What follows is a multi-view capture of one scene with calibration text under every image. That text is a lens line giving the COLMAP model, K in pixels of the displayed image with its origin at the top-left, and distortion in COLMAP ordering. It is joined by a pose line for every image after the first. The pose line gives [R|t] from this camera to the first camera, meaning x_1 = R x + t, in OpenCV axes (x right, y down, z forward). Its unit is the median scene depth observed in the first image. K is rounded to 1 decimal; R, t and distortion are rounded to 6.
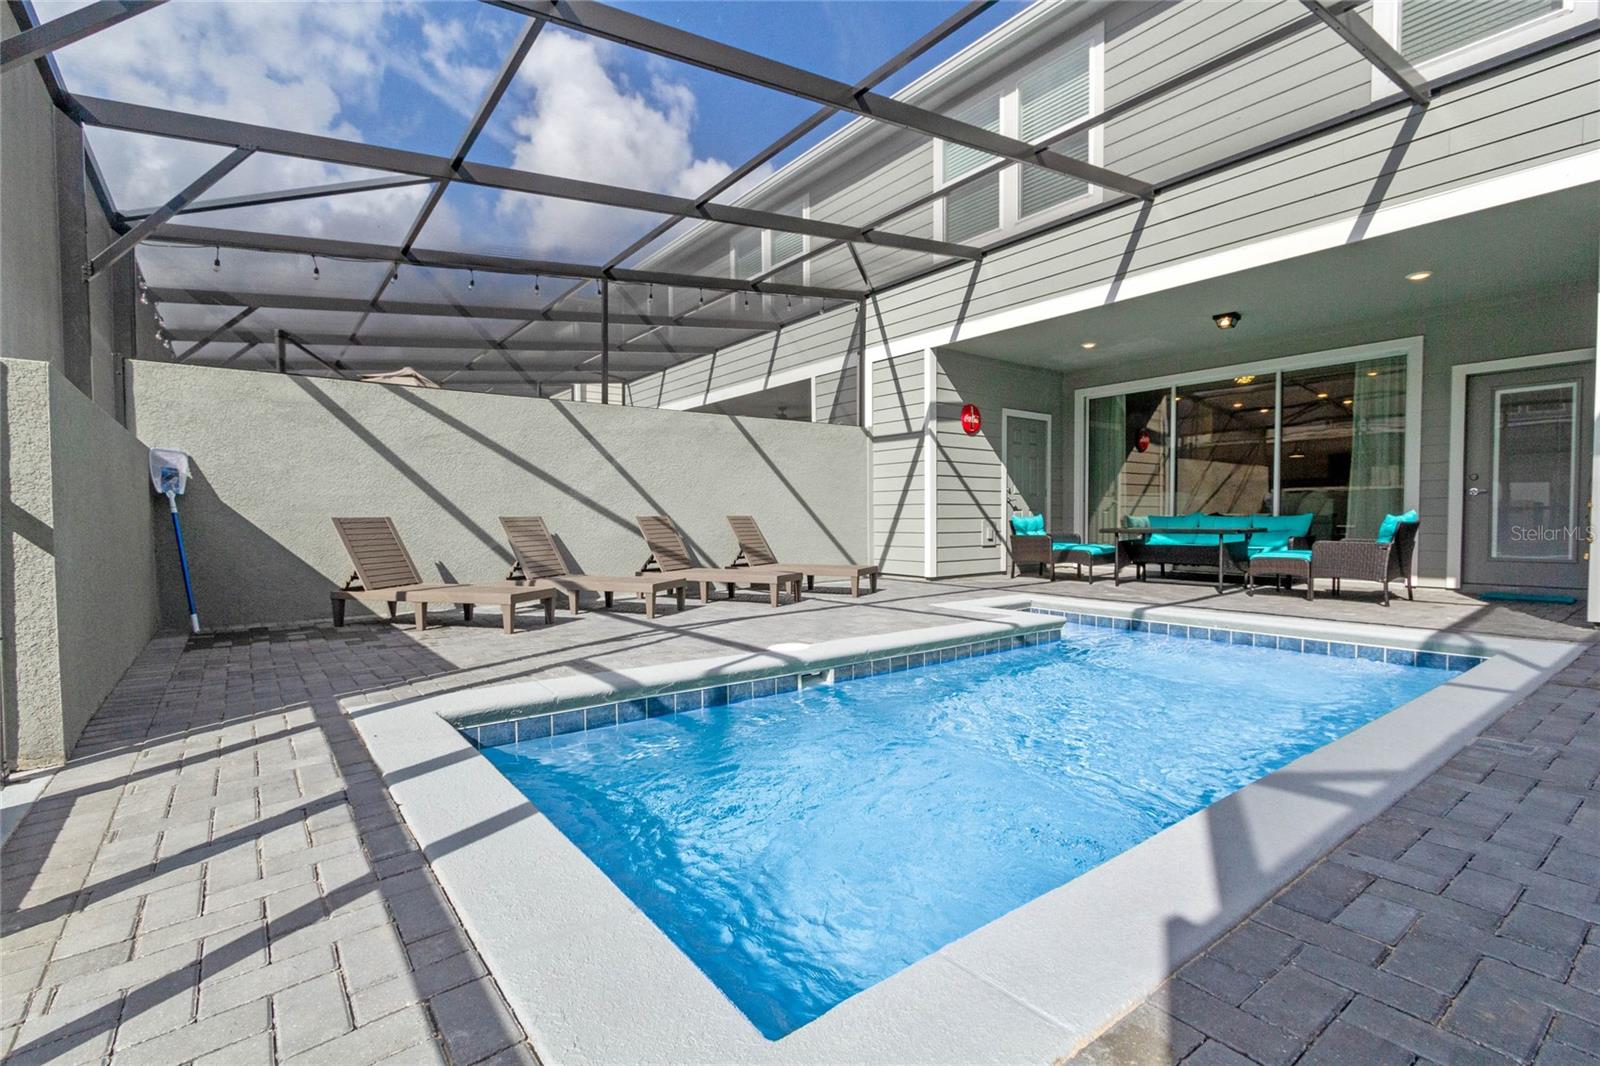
lens RADIAL K [[726.8, 0, 795.2], [0, 726.8, 523.1], [0, 0, 1]] dist [0.003349, -0.000550]
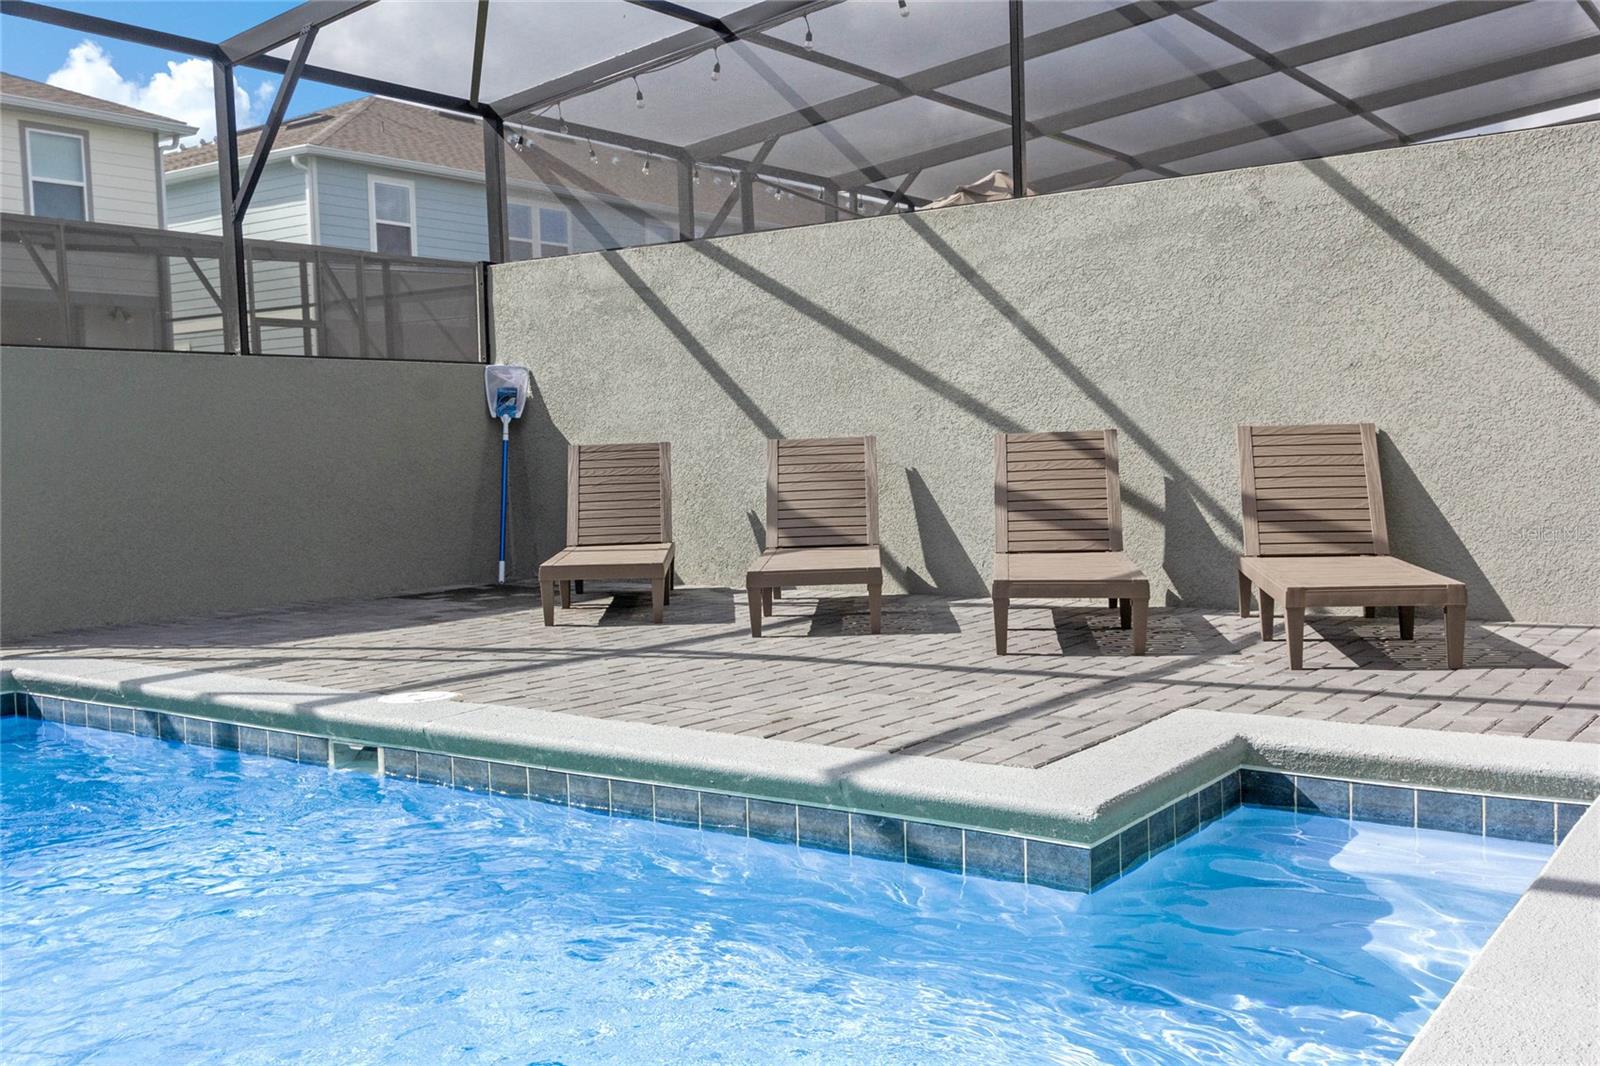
lens RADIAL K [[1529.8, 0, 799.4], [0, 1529.8, 531.2], [0, 0, 1]] dist [0.011314, -0.010644]
pose [[0.294812, 0.052593, -0.954107, 0.783505], [0.016258, 0.998064, 0.060040, -0.008349], [0.955417, -0.033212, 0.293386, 0.654154]]
